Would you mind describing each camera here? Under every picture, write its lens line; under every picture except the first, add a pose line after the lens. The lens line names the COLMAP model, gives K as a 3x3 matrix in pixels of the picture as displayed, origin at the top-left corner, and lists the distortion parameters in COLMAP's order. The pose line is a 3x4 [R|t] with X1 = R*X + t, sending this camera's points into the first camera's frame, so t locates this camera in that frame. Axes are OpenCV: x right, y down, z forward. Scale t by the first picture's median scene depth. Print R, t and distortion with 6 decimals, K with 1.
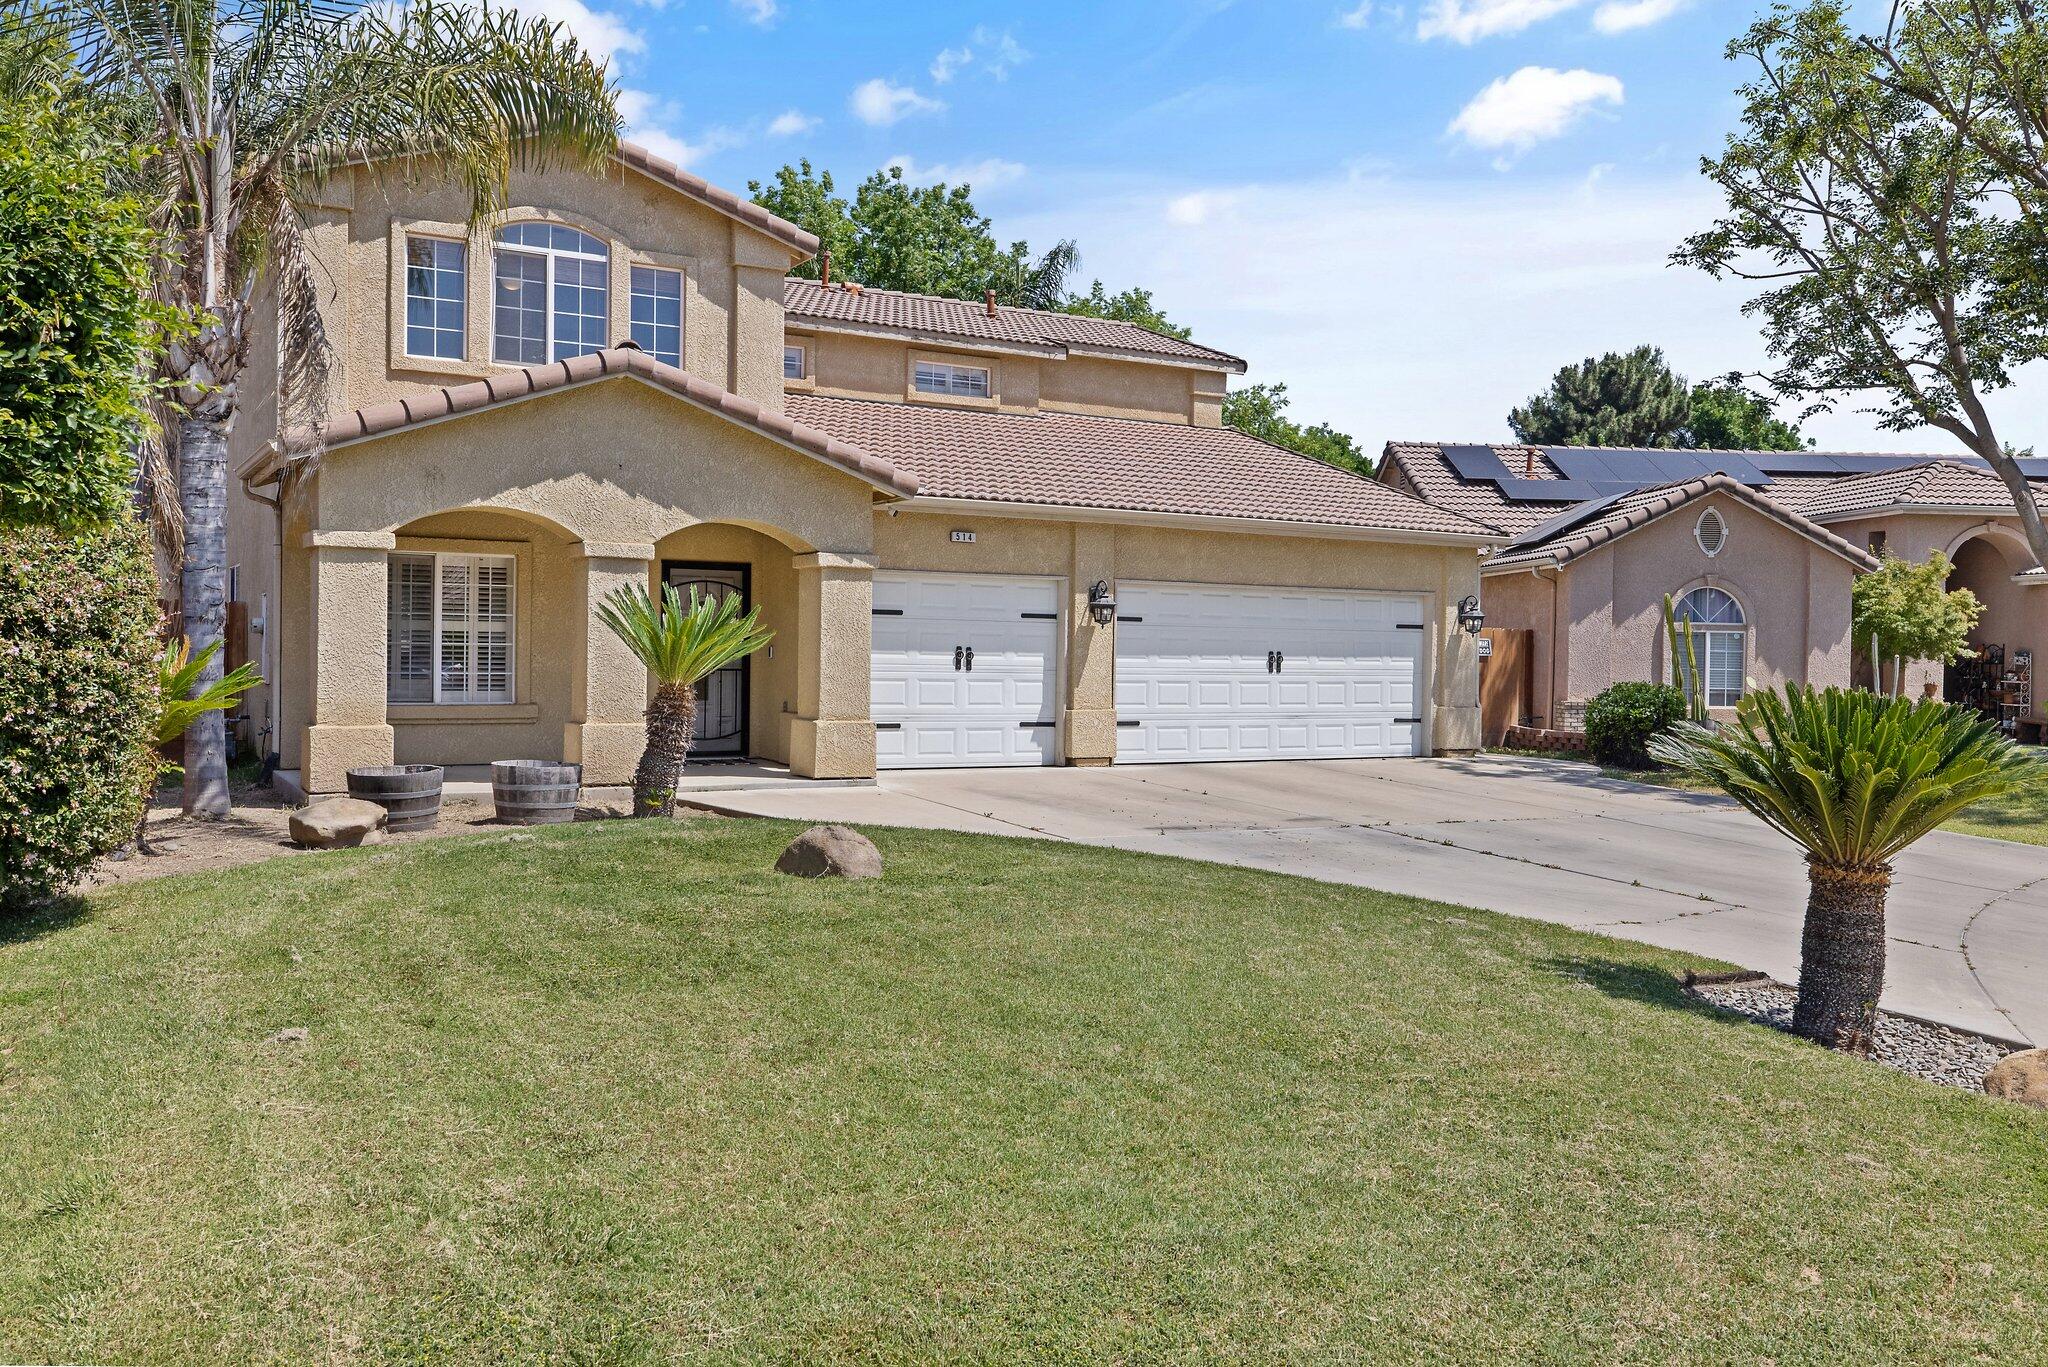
lens RADIAL K [[1673.3, 0, 1024.0], [0, 1673.3, 683.5], [0, 0, 1]] dist [-0.000948, 0.001810]
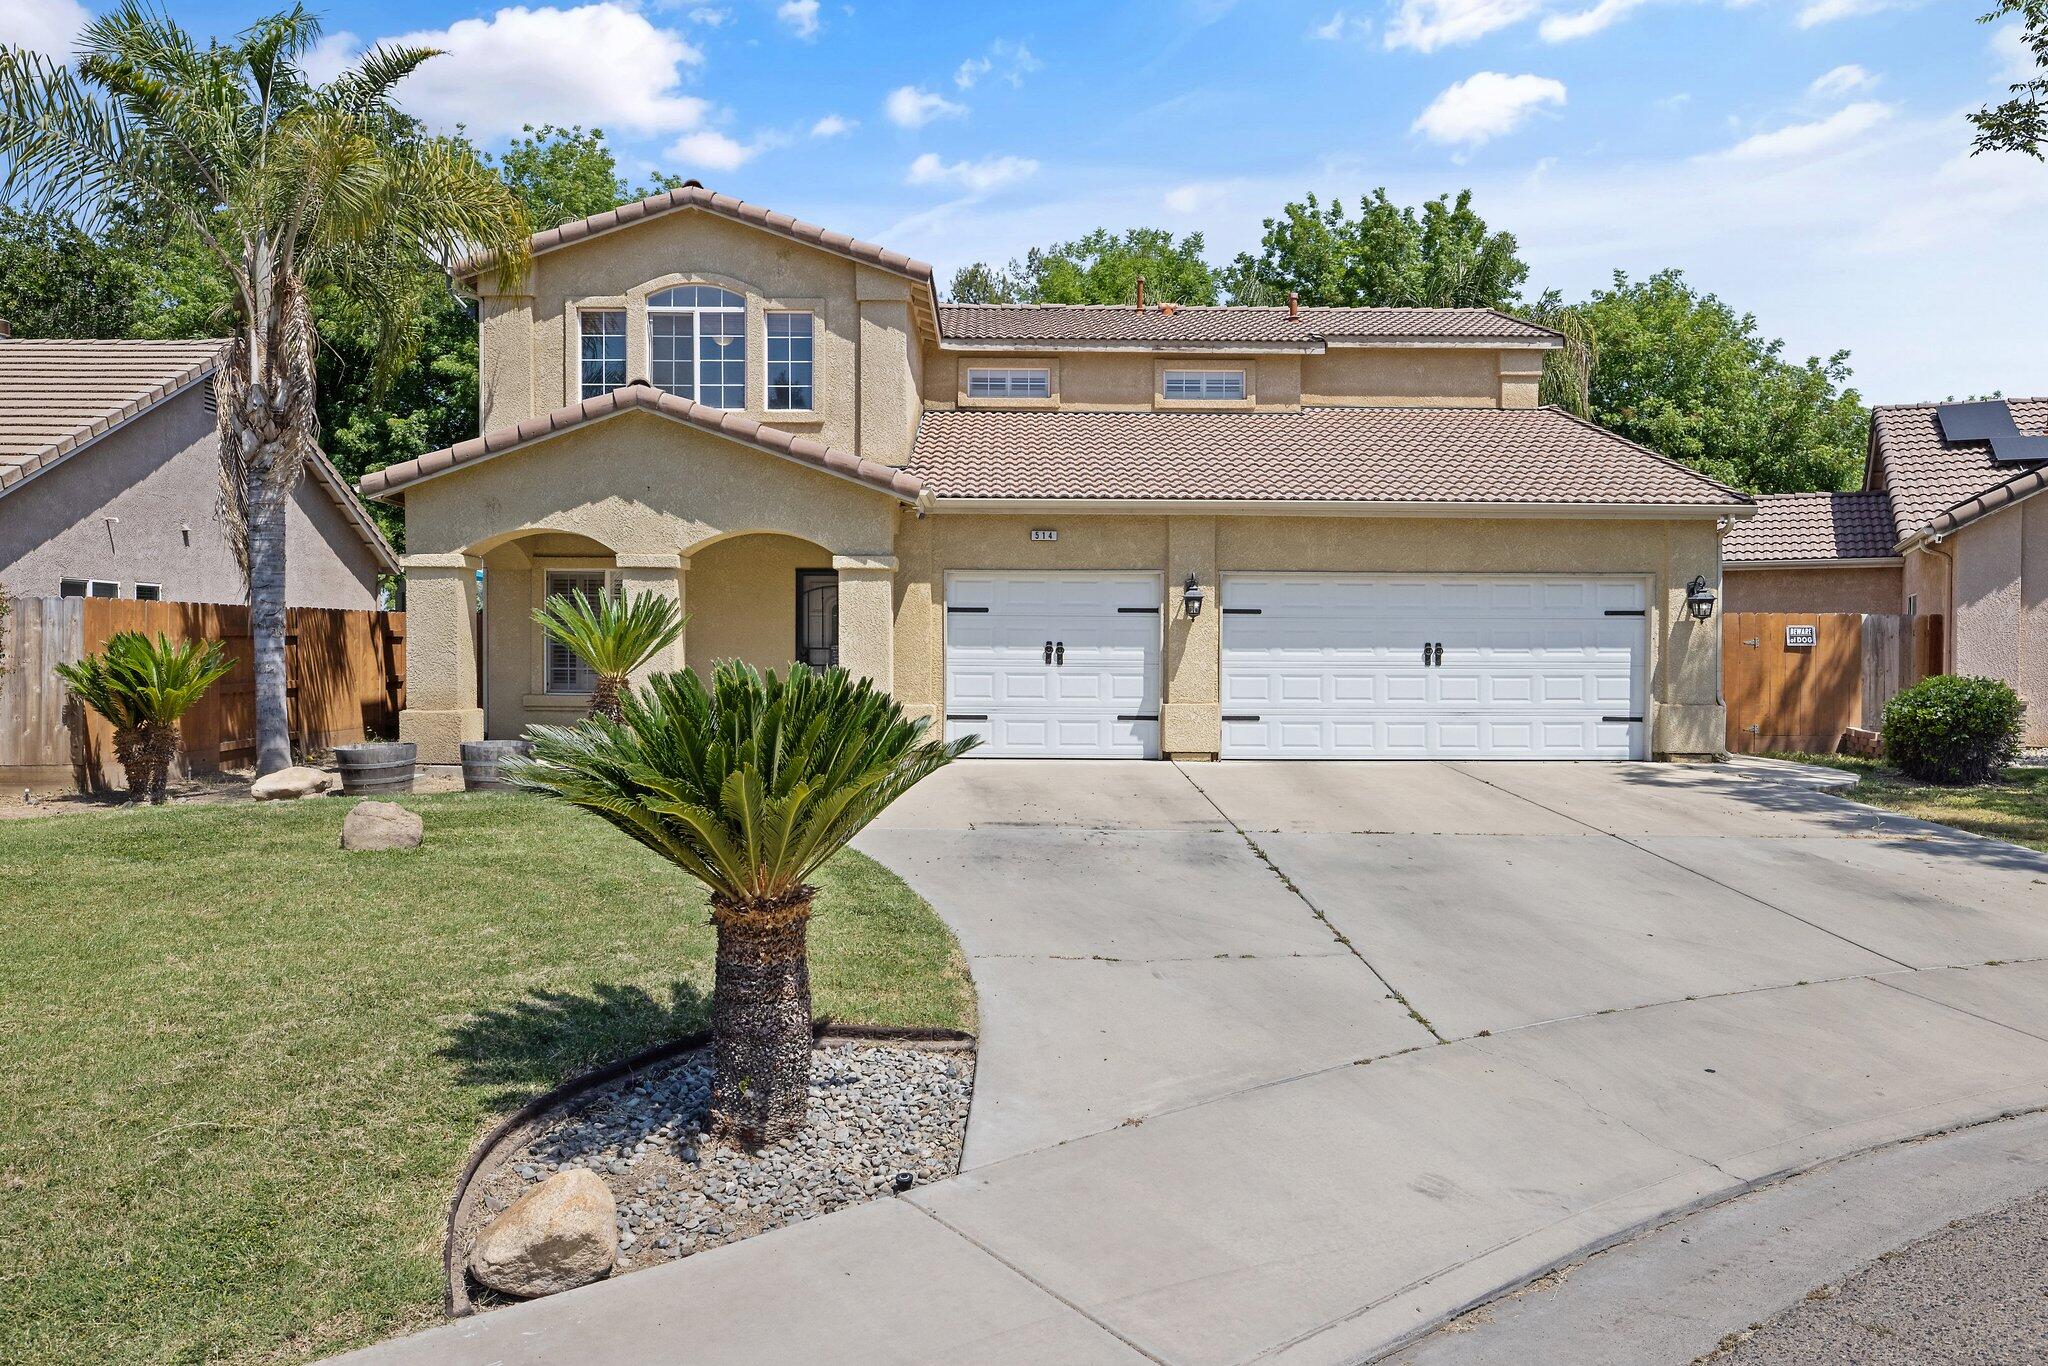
lens RADIAL K [[1465.3, 0, 1024.0], [0, 1465.3, 683.0], [0, 0, 1]] dist [-0.001132, 0.002115]
pose [[0.873153, 0.000605, -0.487447, 0.380679], [-0.000493, 1.000000, 0.000359, 0.003184], [0.487447, -0.000073, 0.873153, 0.195319]]
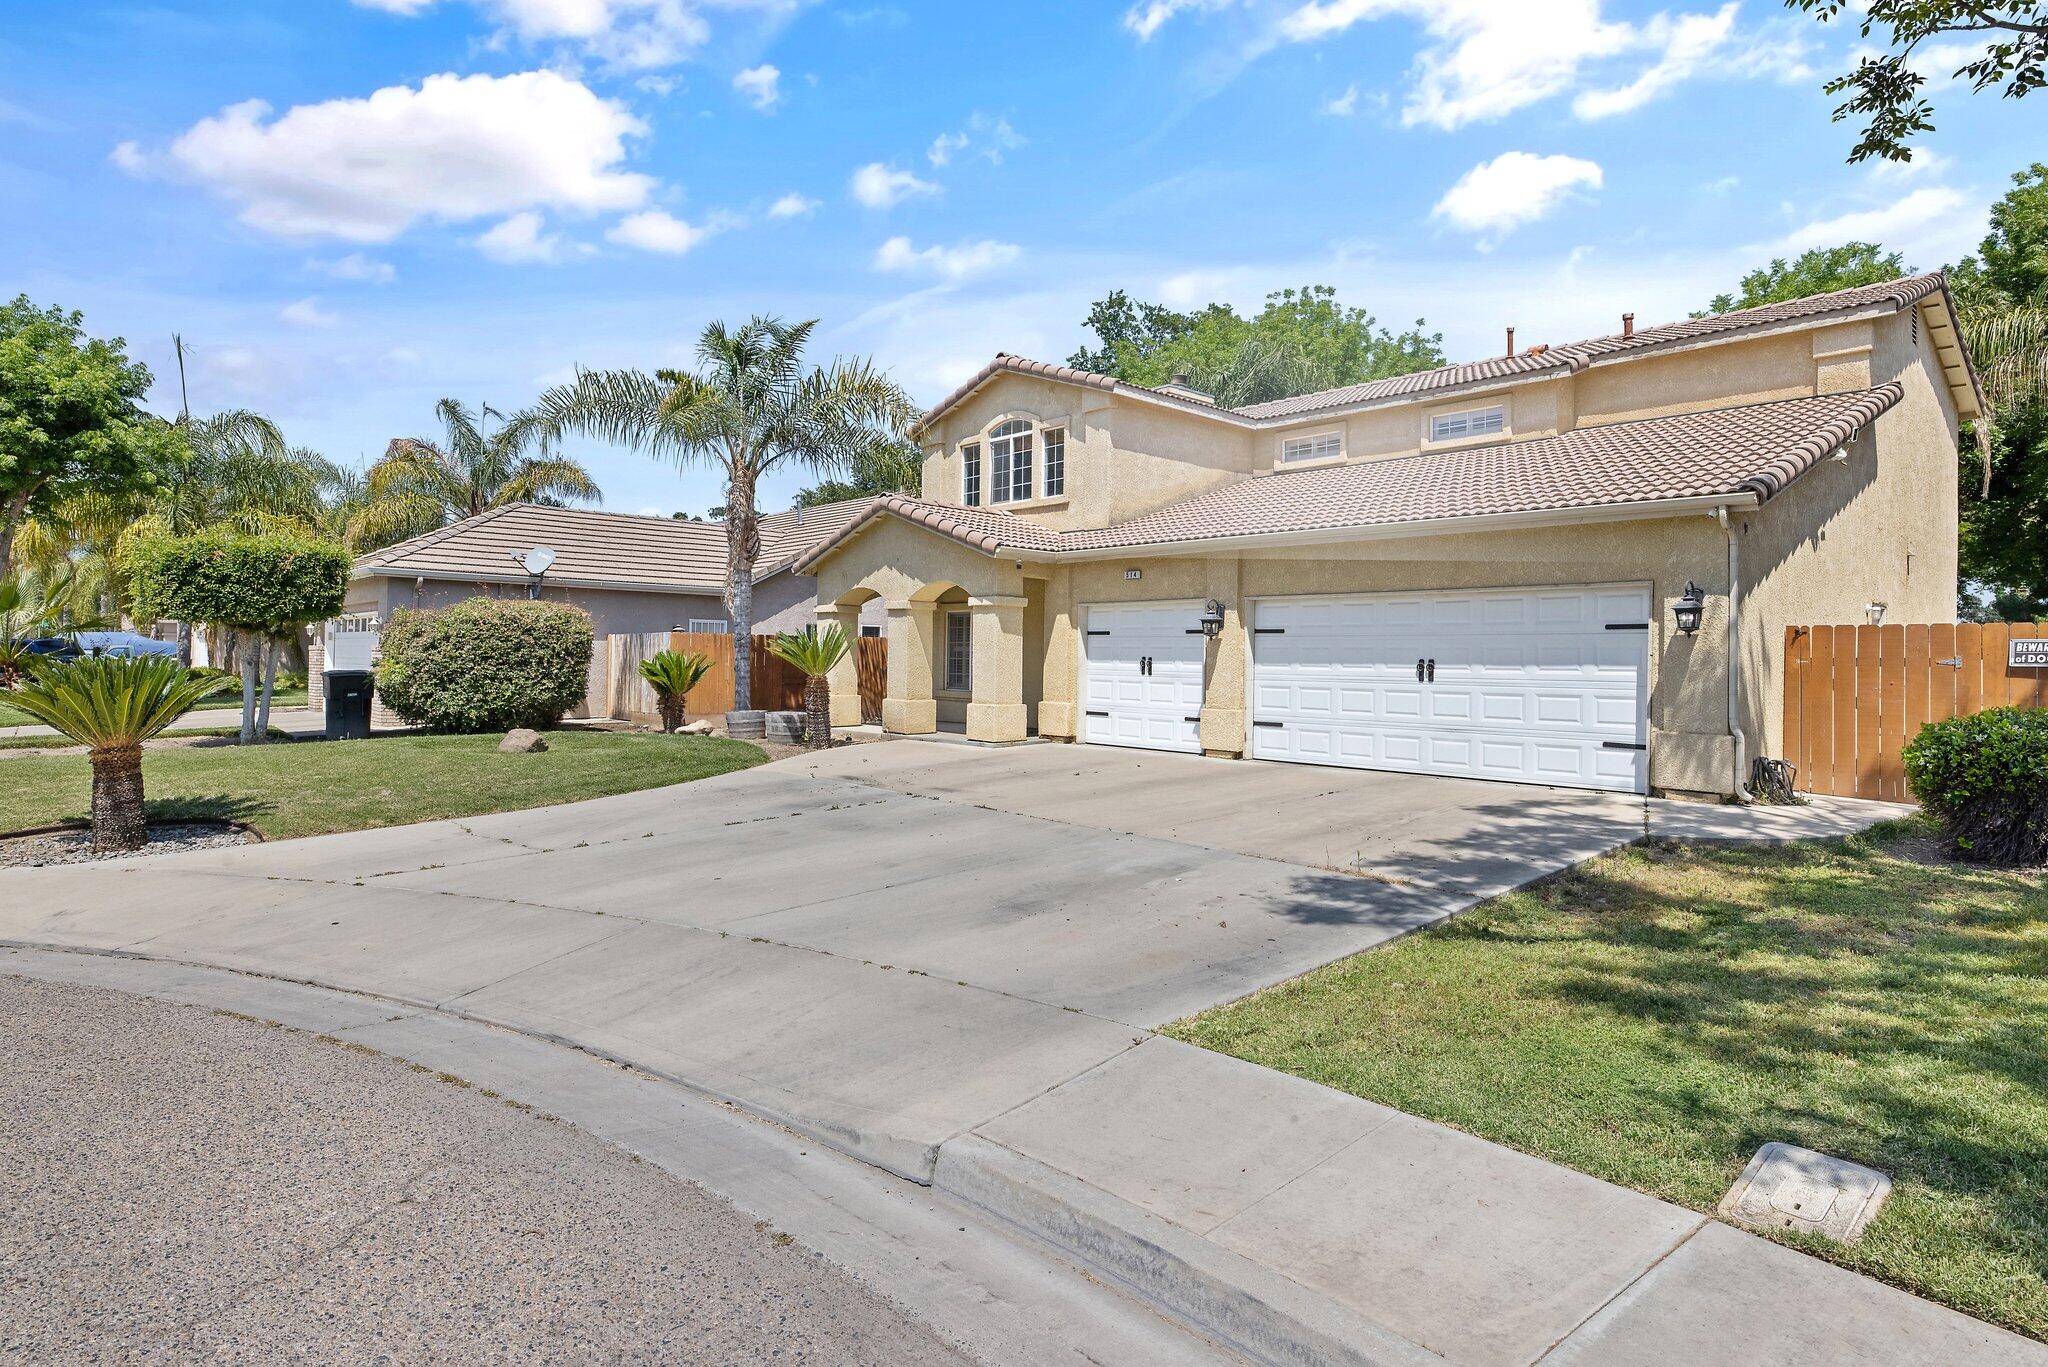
lens RADIAL K [[1101.4, 0, 1034.4], [0, 1101.4, 662.3], [0, 0, 1]] dist [-0.001338, 0.000540]
pose [[0.217107, -0.010736, -0.976089, 0.775687], [-0.029525, 0.999410, -0.017560, 0.000068], [0.975701, 0.032631, 0.216661, 0.708959]]
